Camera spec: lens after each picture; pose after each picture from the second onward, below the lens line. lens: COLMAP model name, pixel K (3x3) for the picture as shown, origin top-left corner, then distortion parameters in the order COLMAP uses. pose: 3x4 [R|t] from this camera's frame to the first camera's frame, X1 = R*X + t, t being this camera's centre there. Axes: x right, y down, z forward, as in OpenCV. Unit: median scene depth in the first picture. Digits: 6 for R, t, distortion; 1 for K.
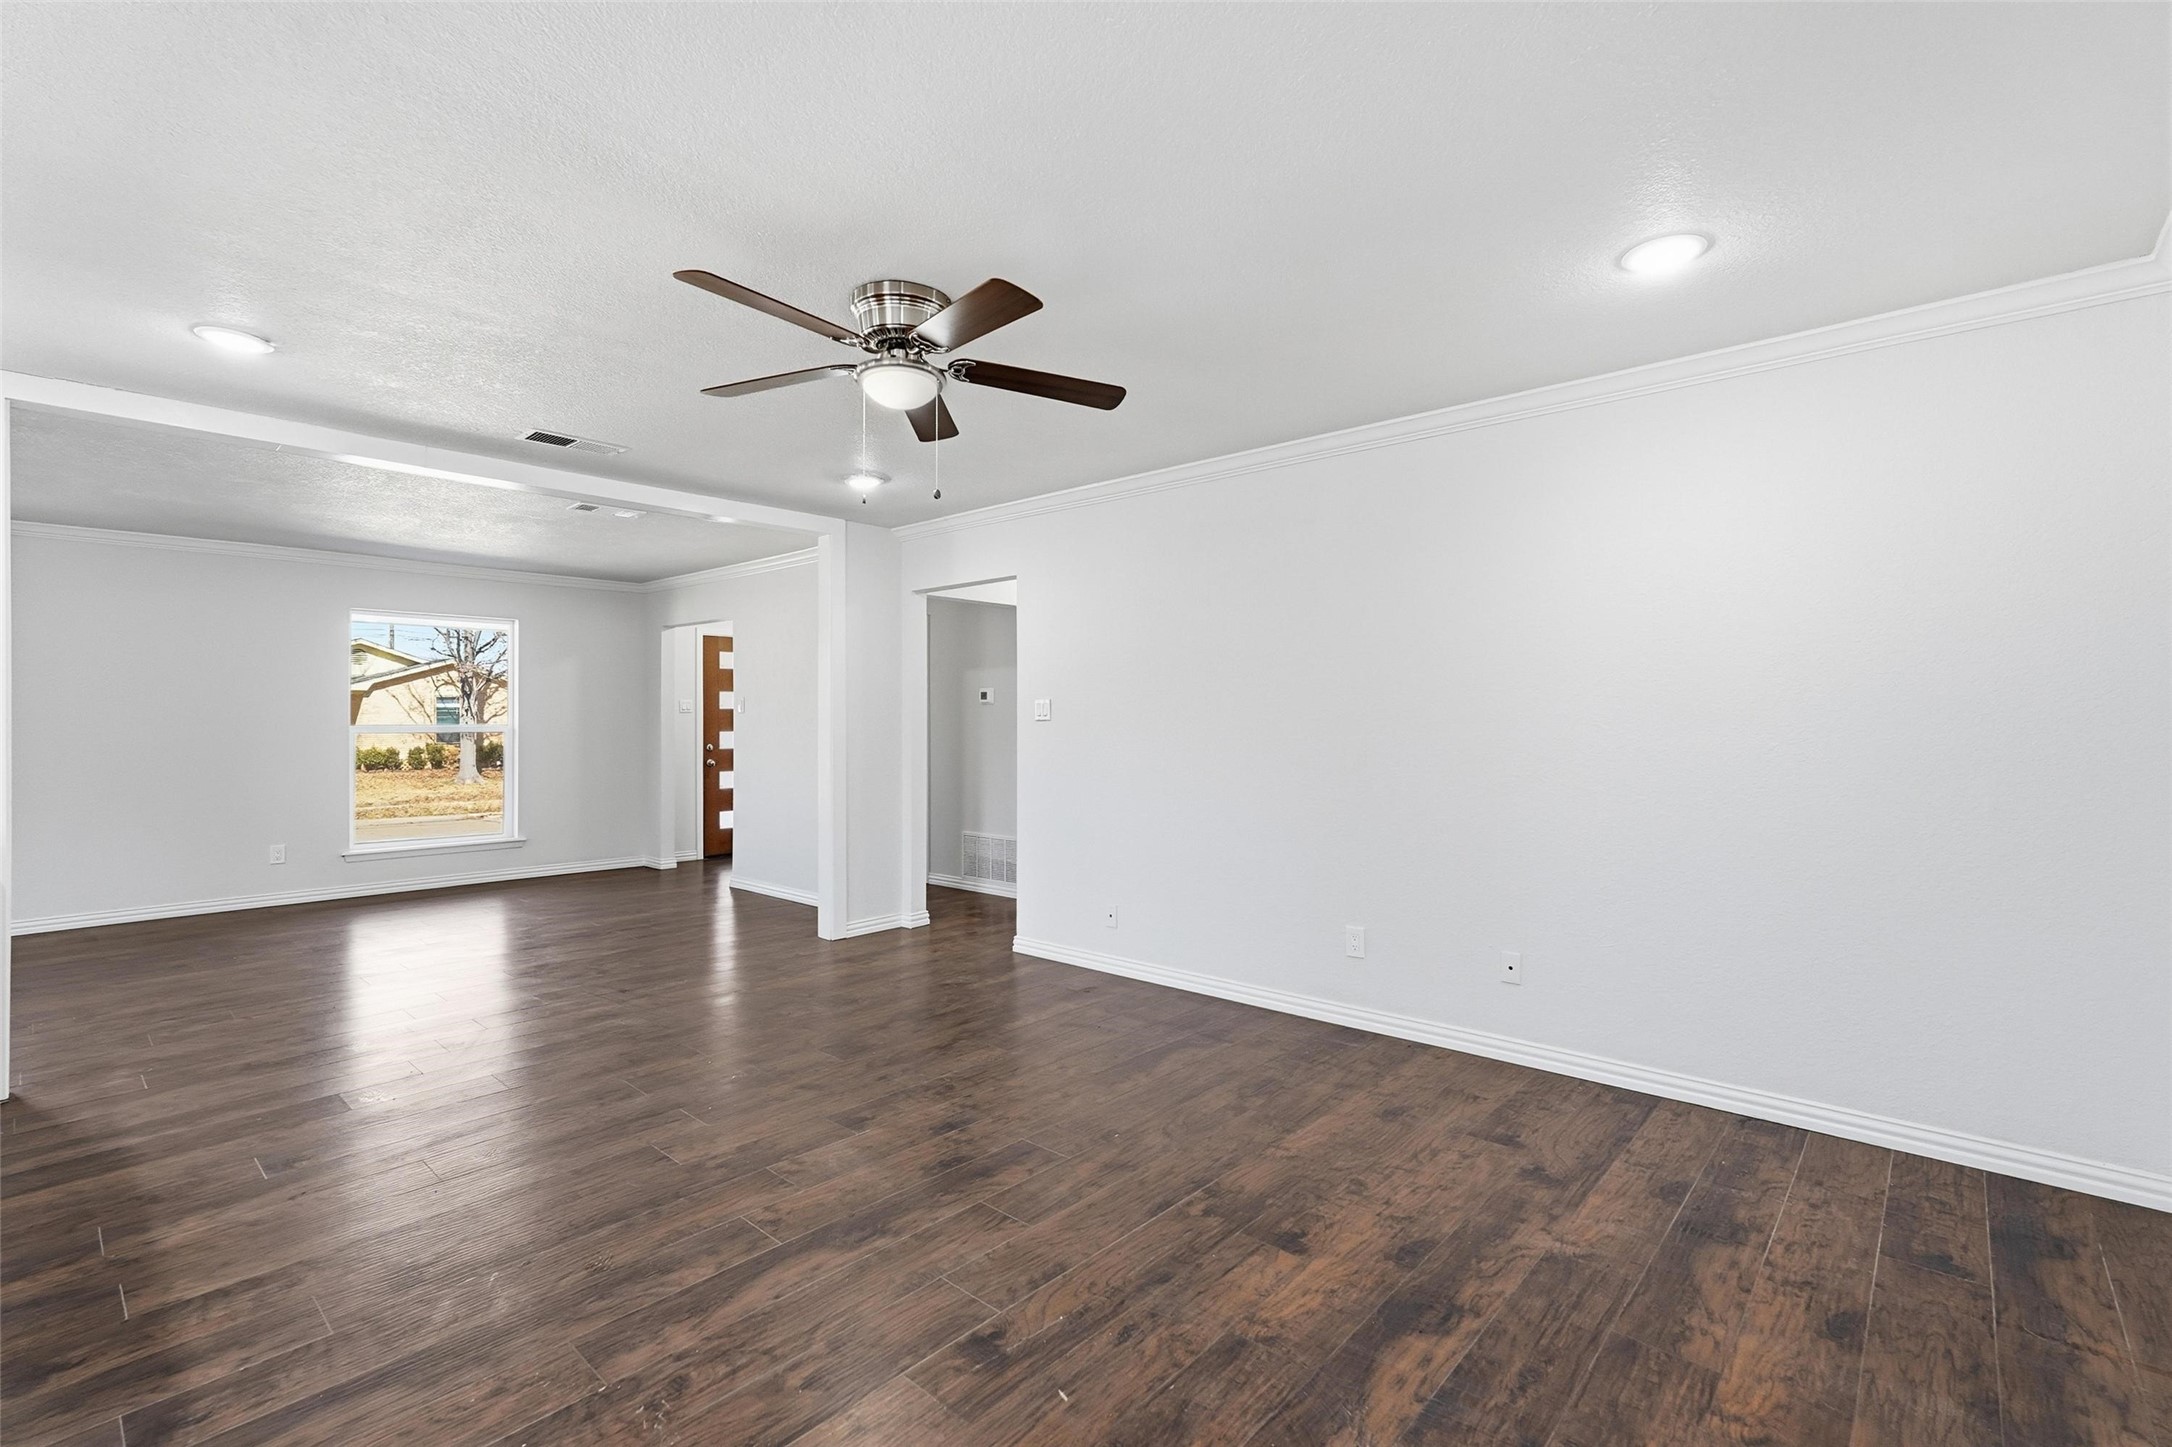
lens RADIAL K [[972.5, 0, 1075.2], [0, 972.5, 725.7], [0, 0, 1]] dist [-0.007496, 0.000938]
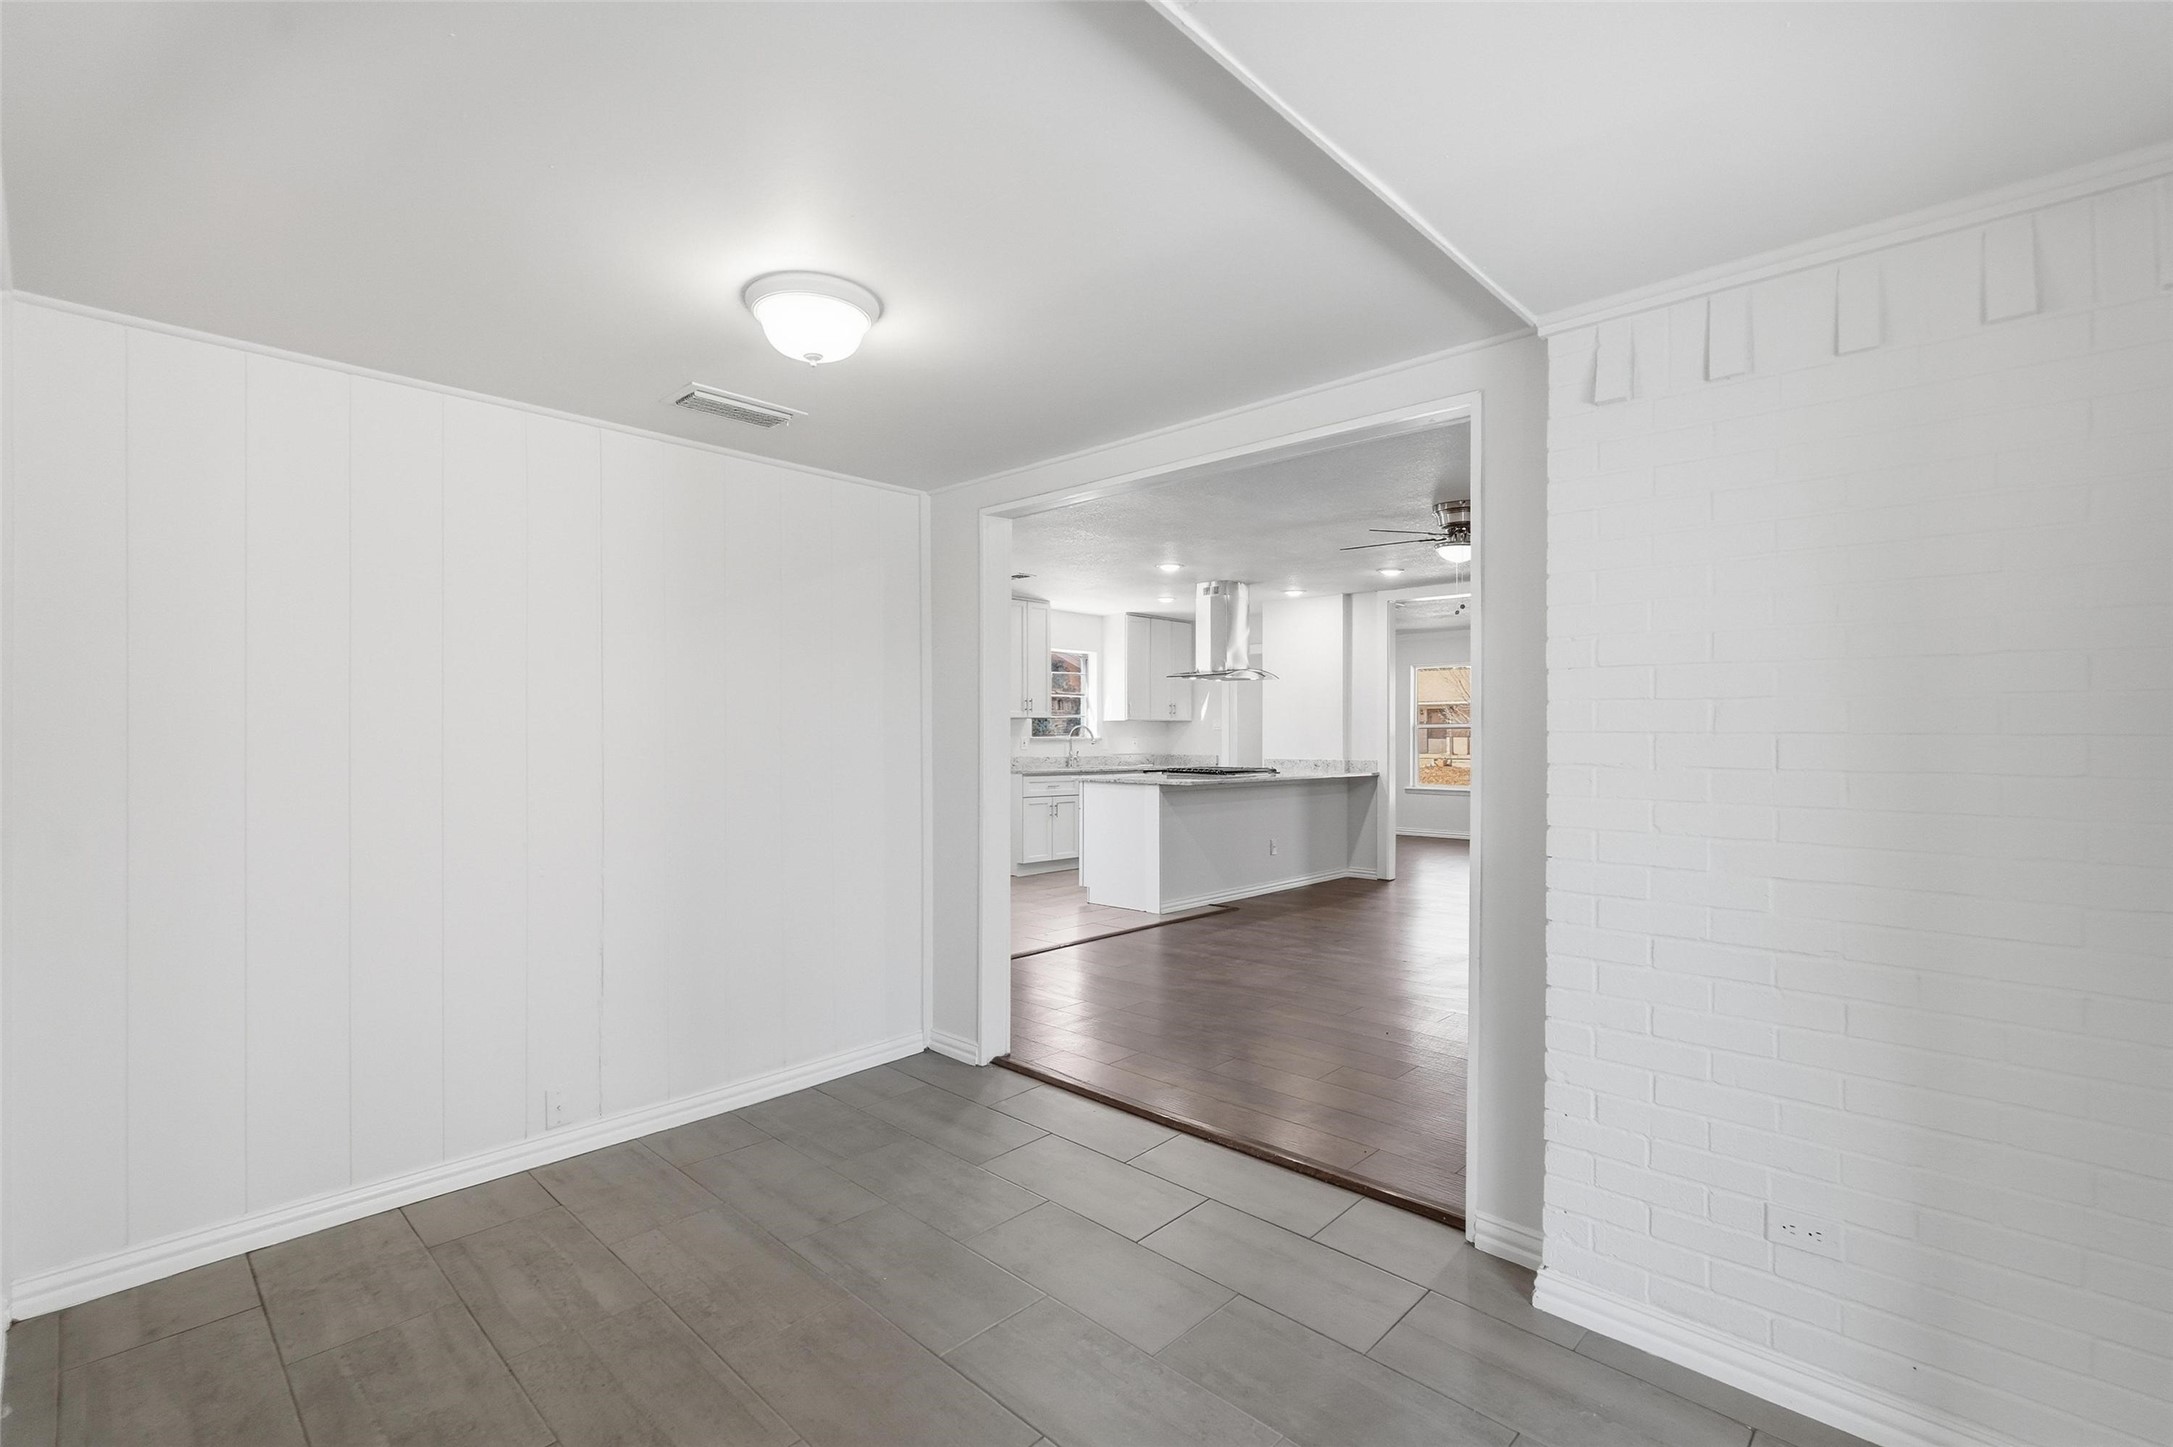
lens RADIAL K [[965.7, 0, 1076.7], [0, 965.7, 733.6], [0, 0, 1]] dist [-0.015617, 0.009339]
pose [[-0.040741, 0.005142, -0.999157, 1.619473], [-0.007626, 0.999956, 0.005457, -0.007171], [0.999141, 0.007842, -0.040700, 0.331654]]
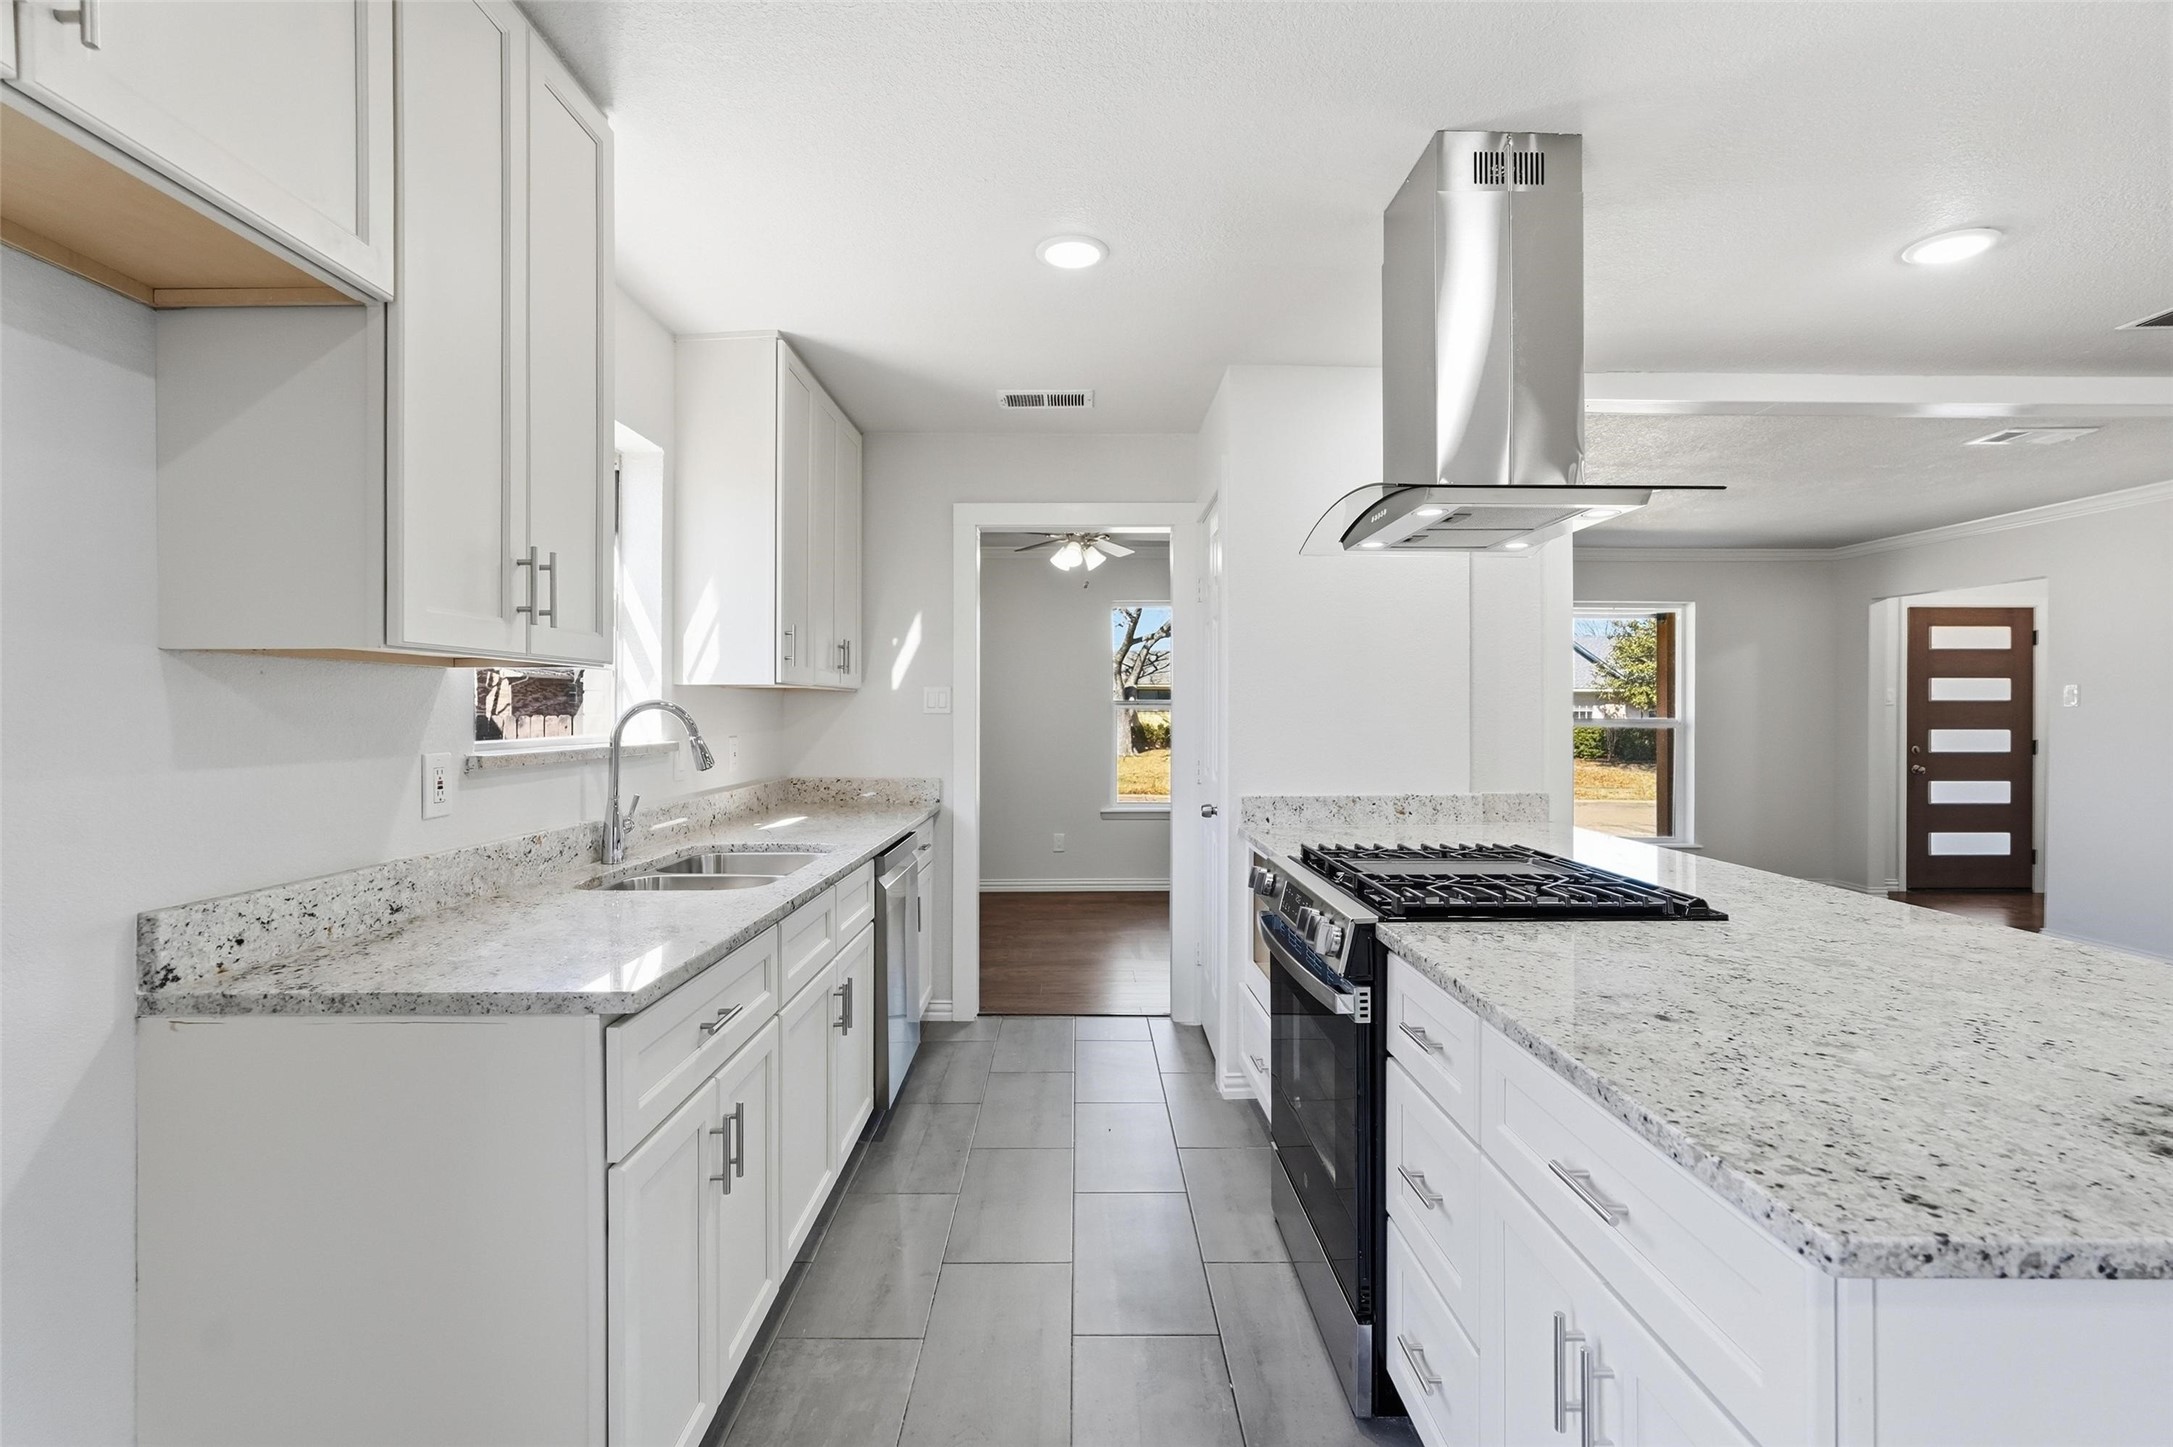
lens RADIAL K [[977.8, 0, 1078.9], [0, 977.8, 719.0], [0, 0, 1]] dist [-0.015893, 0.009750]
pose [[0.671252, 0.010177, -0.741159, -0.792032], [-0.007303, 0.999948, 0.007116, -0.009708], [0.741193, 0.000636, 0.671292, -0.093201]]
